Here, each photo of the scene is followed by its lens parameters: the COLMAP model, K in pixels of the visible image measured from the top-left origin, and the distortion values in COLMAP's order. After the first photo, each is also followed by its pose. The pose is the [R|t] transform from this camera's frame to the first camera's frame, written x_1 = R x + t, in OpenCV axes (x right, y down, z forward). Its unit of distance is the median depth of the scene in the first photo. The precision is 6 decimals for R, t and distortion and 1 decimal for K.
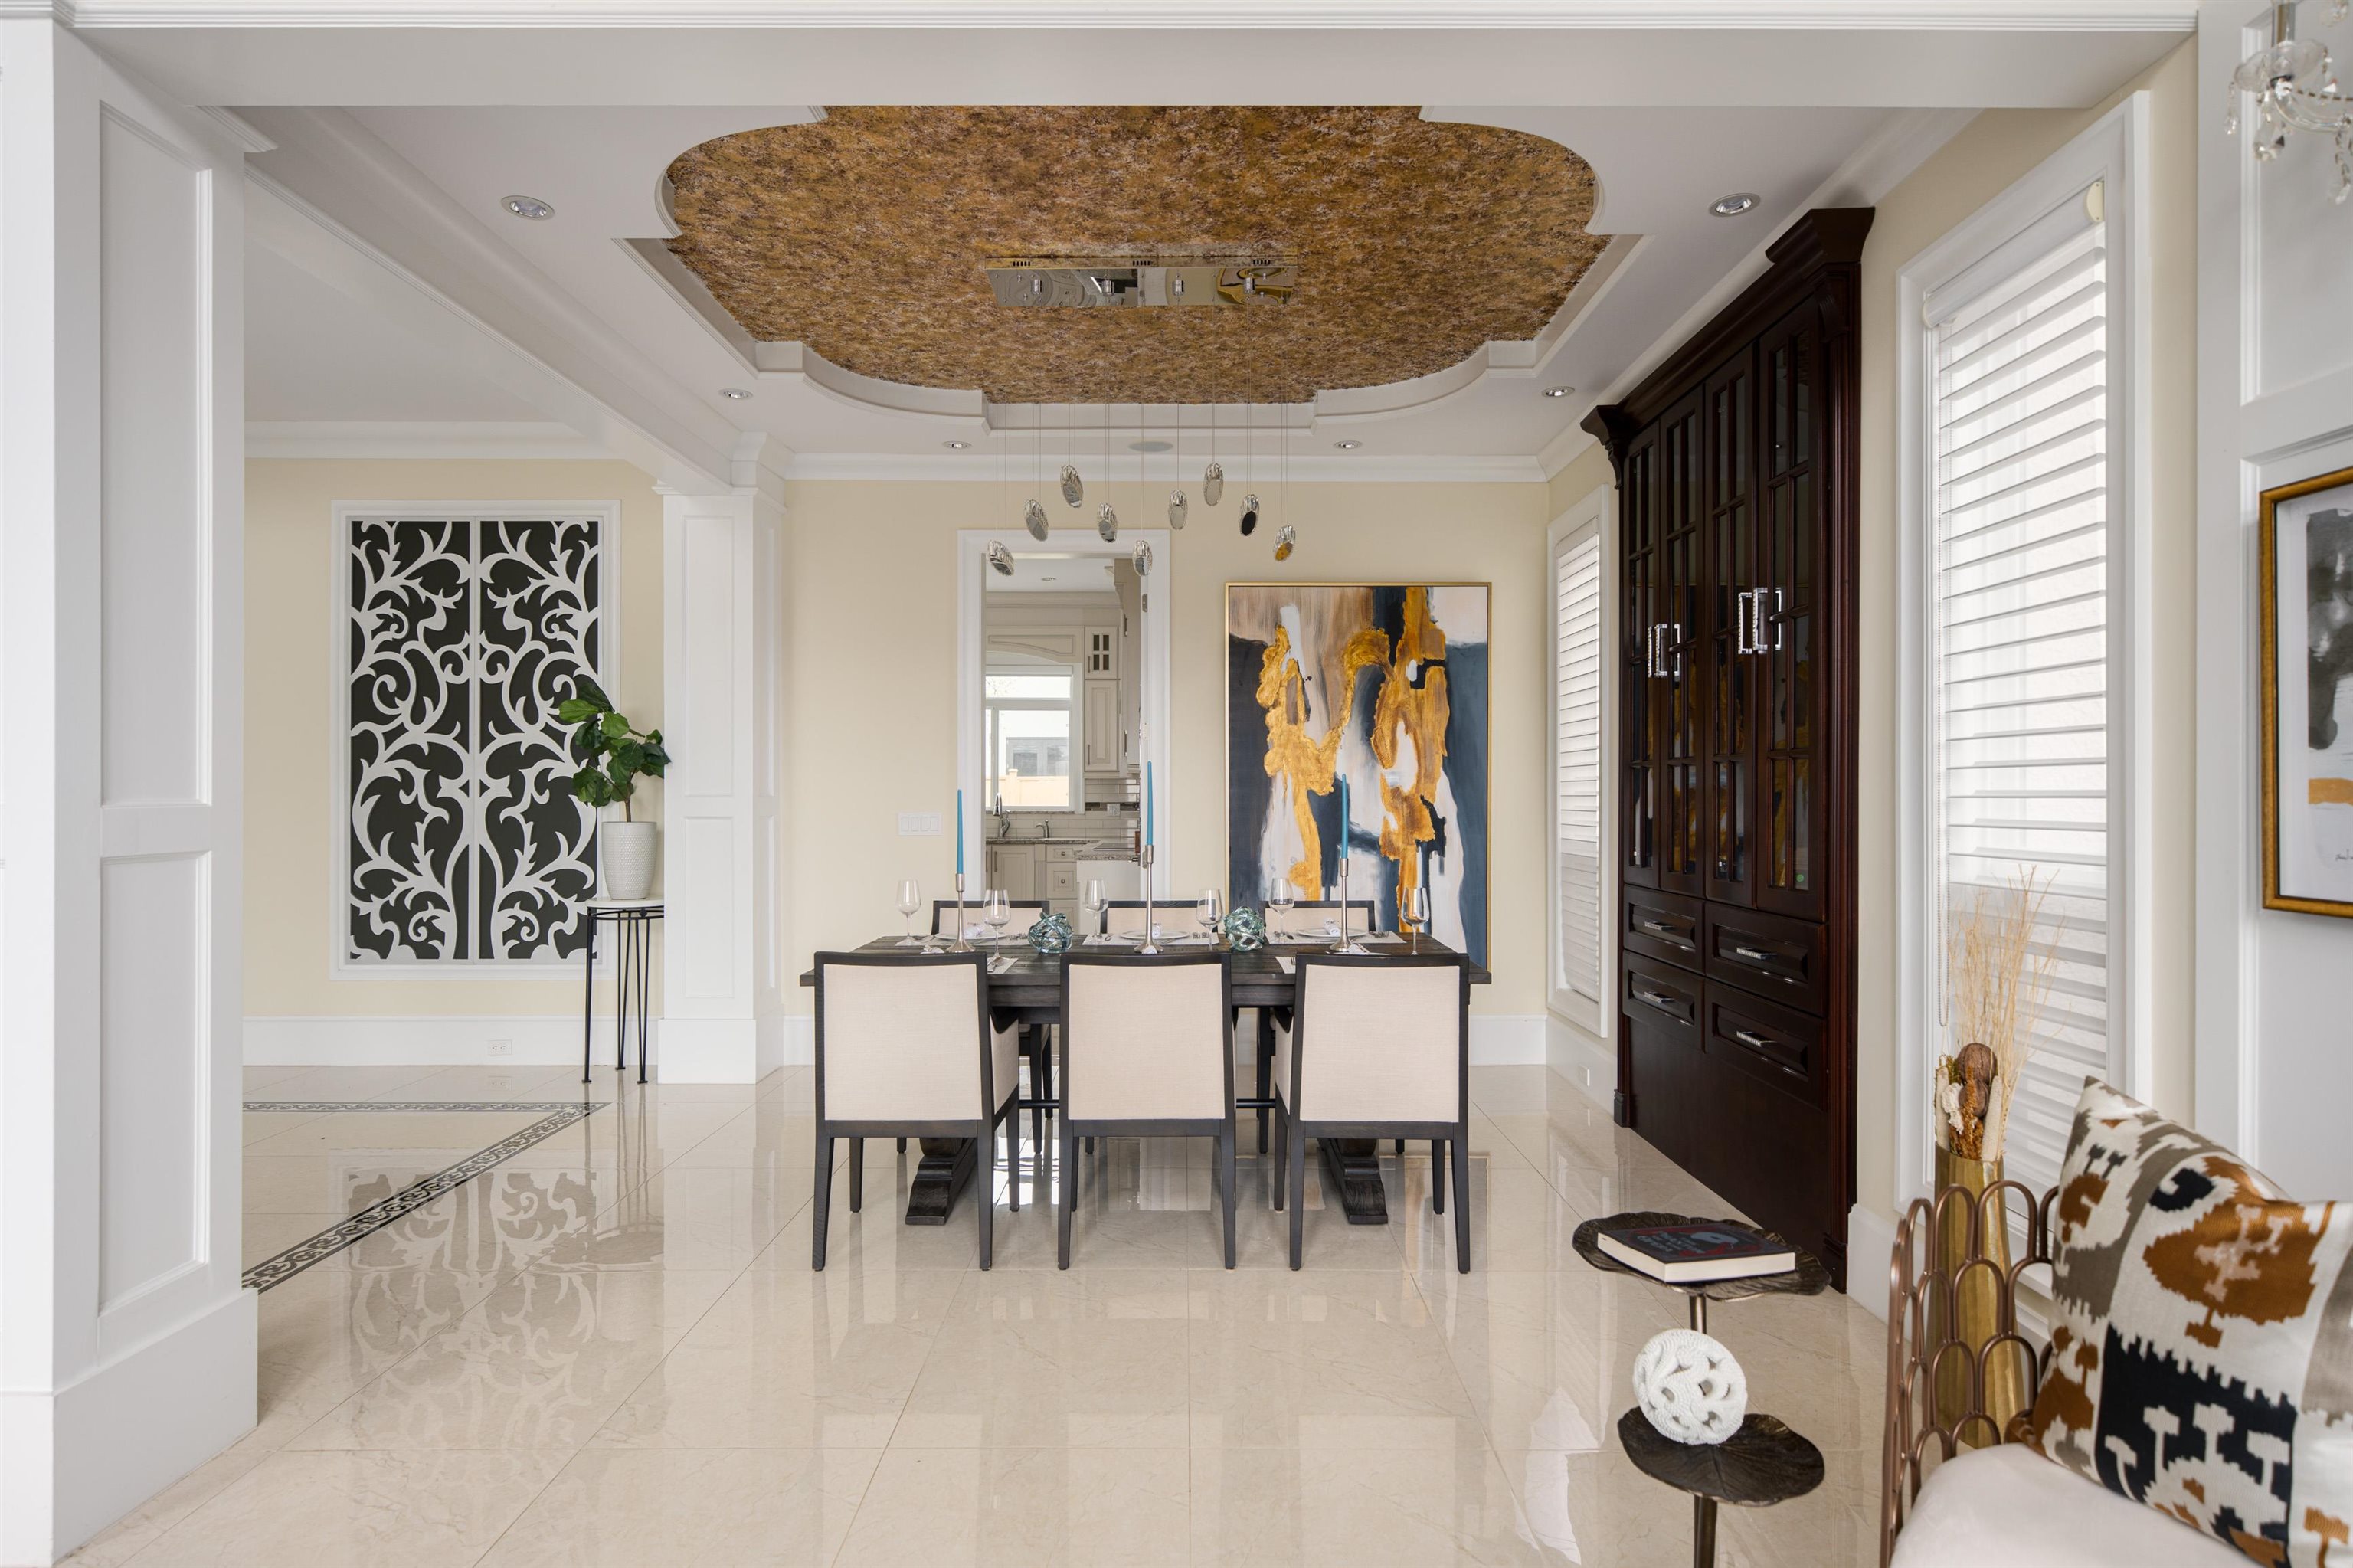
lens RADIAL K [[1224.3, 0, 1182.7], [0, 1224.3, 786.7], [0, 0, 1]] dist [0.003964, 0.000334]
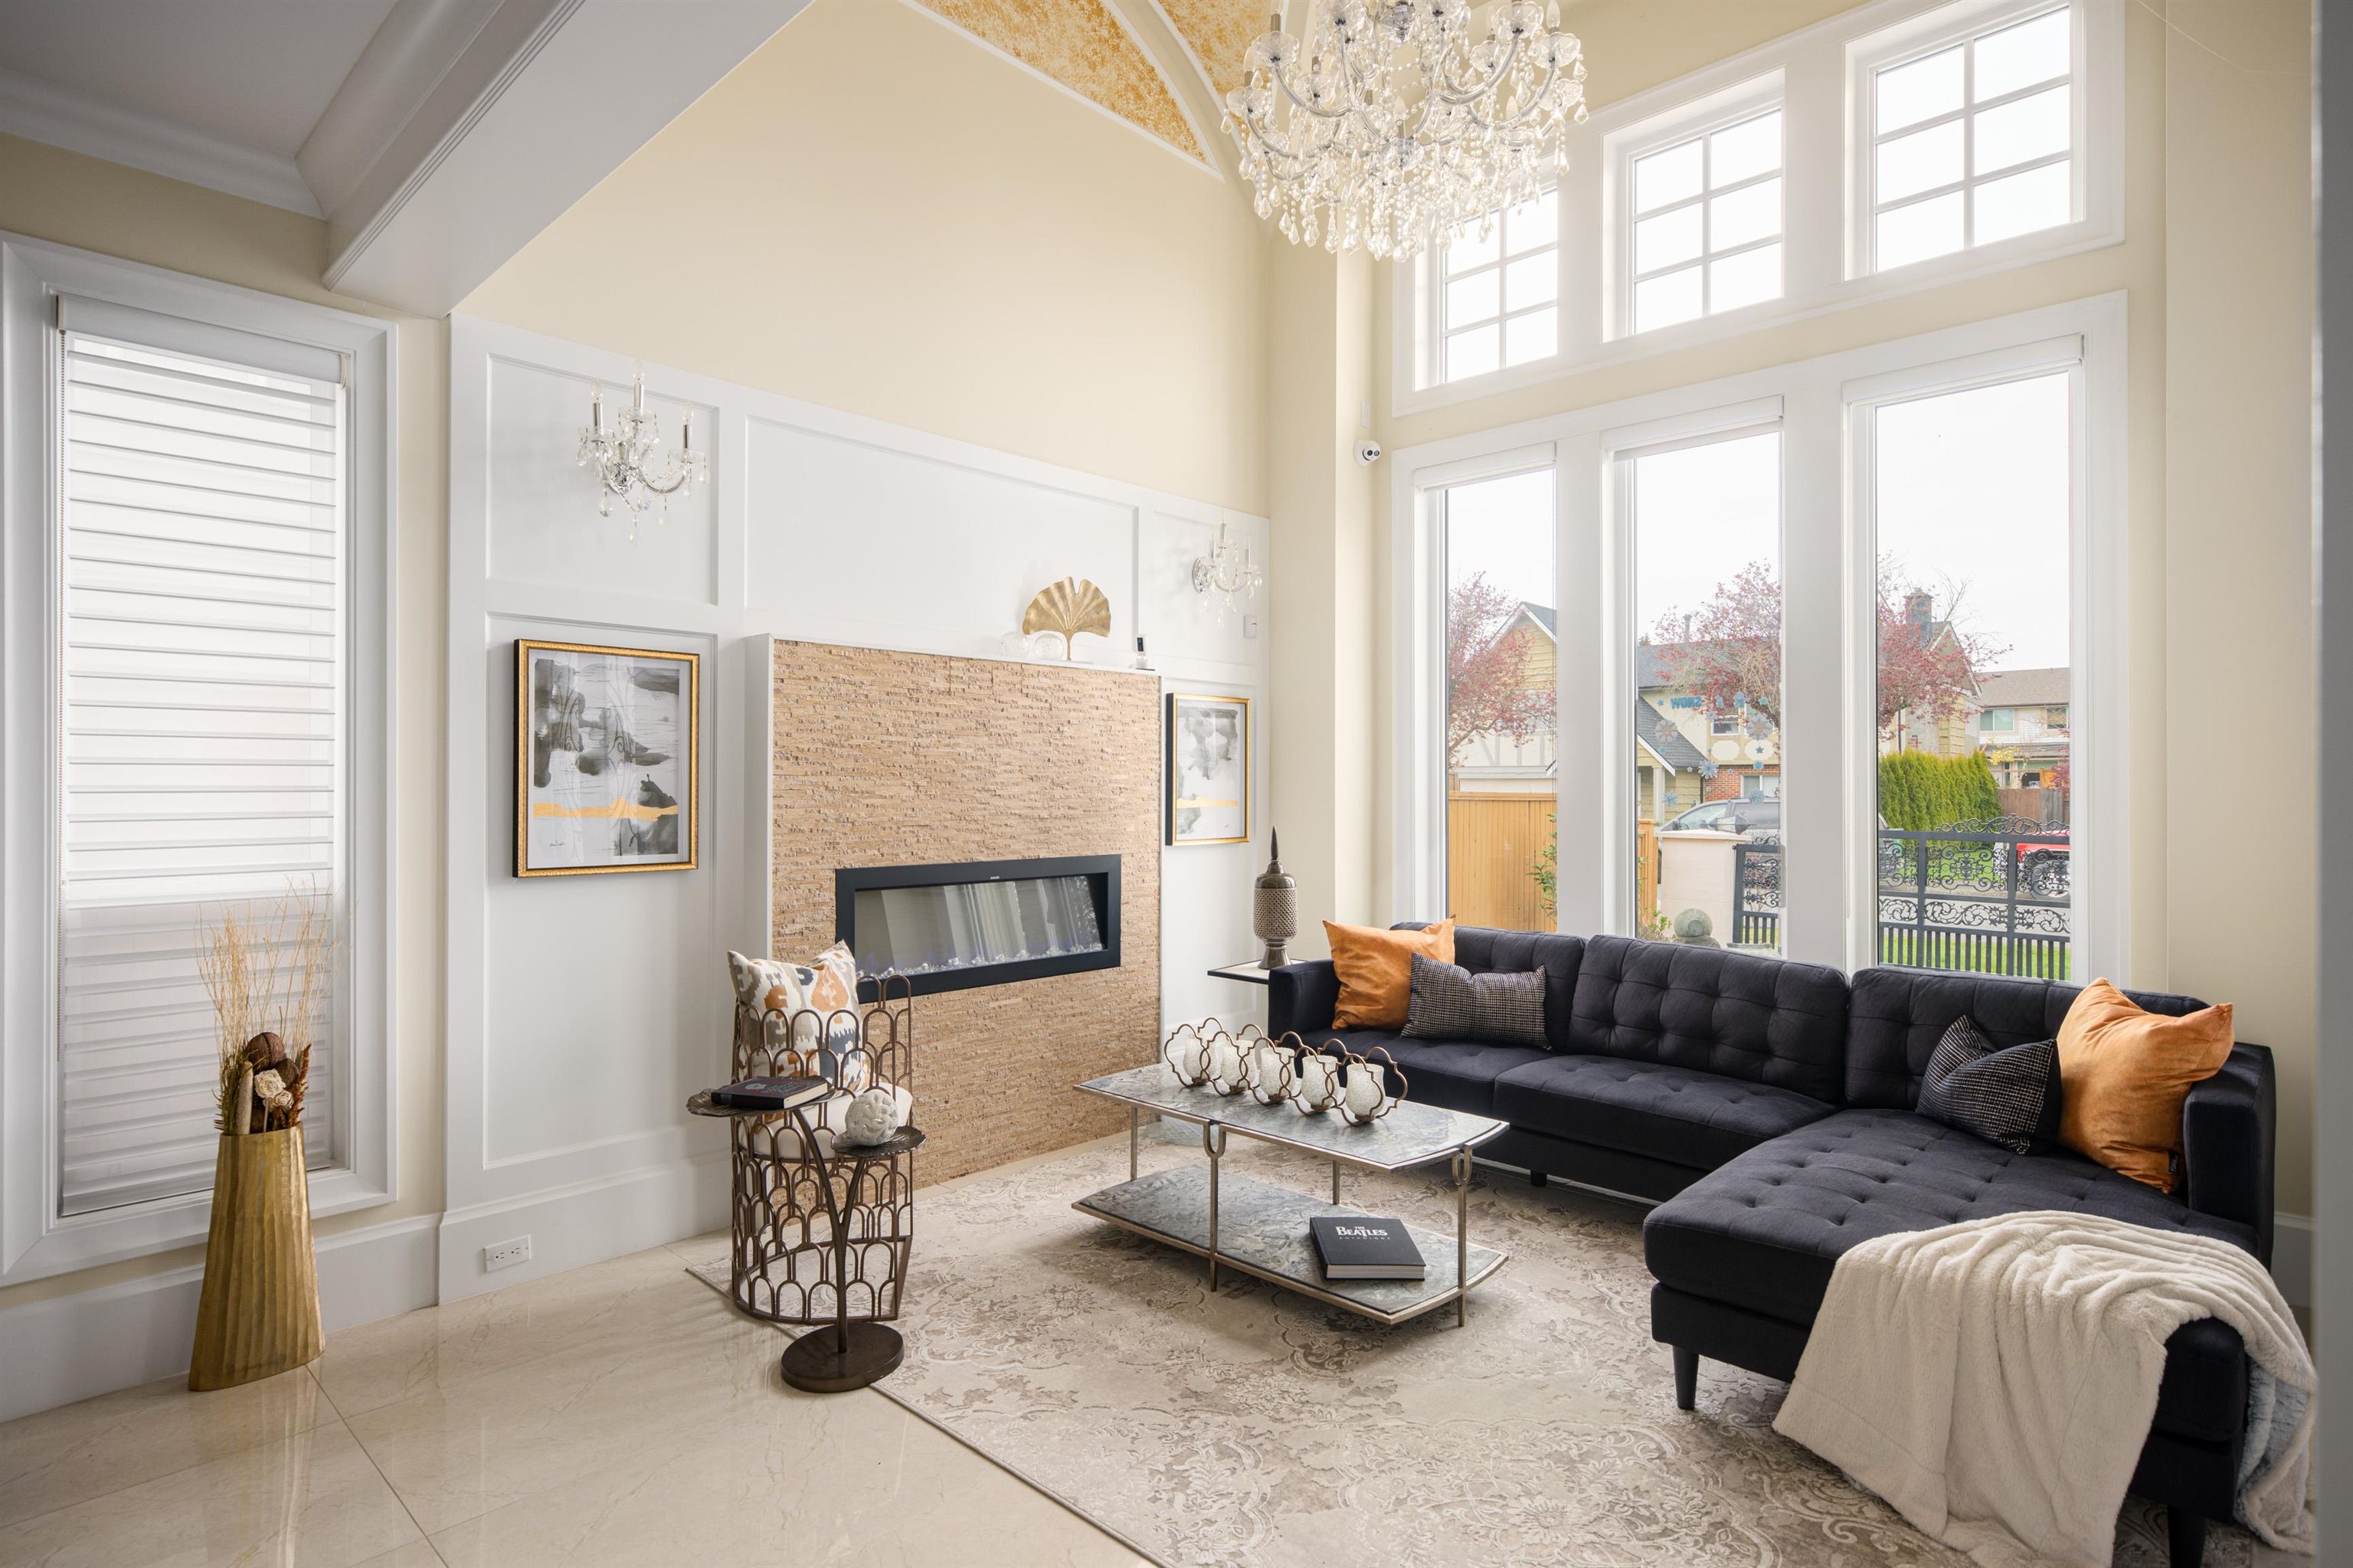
lens RADIAL K [[1224.3, 0, 1193.2], [0, 1224.3, 783.0], [0, 0, 1]] dist [0.003964, 0.000334]
pose [[-0.732807, -0.001747, 0.680435, -0.337898], [-0.006190, 0.999972, -0.004099, -0.011356], [-0.680409, -0.007216, -0.732797, 0.542220]]
